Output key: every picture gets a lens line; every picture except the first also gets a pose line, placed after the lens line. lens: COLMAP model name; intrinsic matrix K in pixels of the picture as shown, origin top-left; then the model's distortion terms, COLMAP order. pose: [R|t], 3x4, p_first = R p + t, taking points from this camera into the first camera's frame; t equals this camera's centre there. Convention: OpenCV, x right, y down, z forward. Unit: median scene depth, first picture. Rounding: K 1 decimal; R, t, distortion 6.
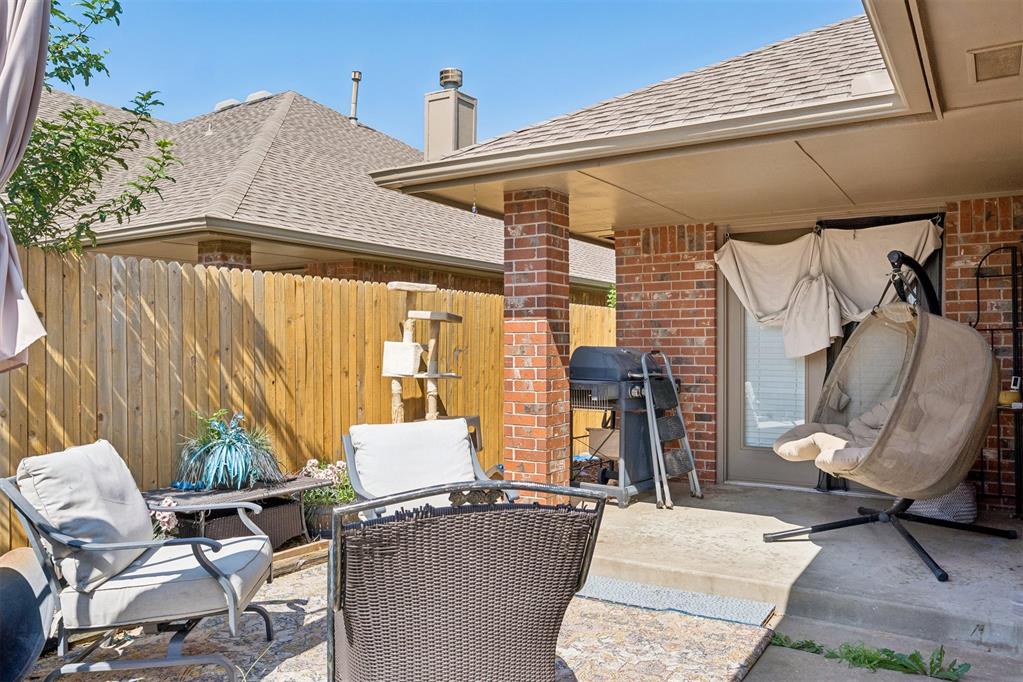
lens RADIAL K [[755.4, 0, 512.5], [0, 755.4, 343.9], [0, 0, 1]] dist [-0.006042, -0.002742]
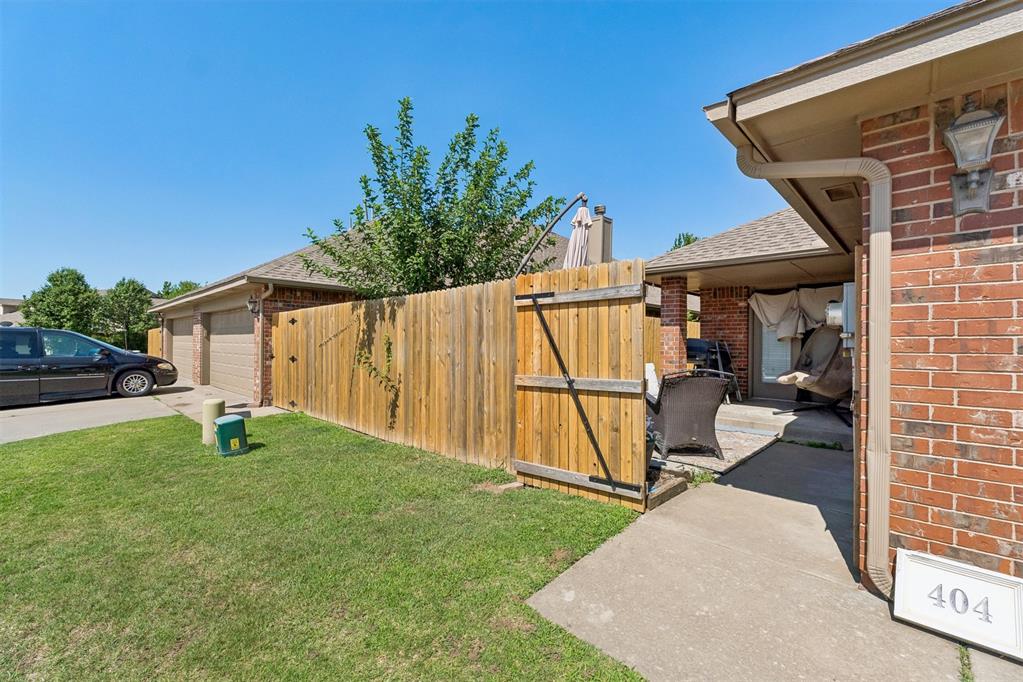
lens RADIAL K [[434.3, 0, 508.9], [0, 434.3, 339.6], [0, 0, 1]] dist [0.003844, 0.000277]
pose [[0.980278, 0.009800, -0.197380, -0.225219], [-0.010261, 0.999946, -0.001312, 0.017777], [0.197357, 0.003311, 0.980326, -0.548674]]
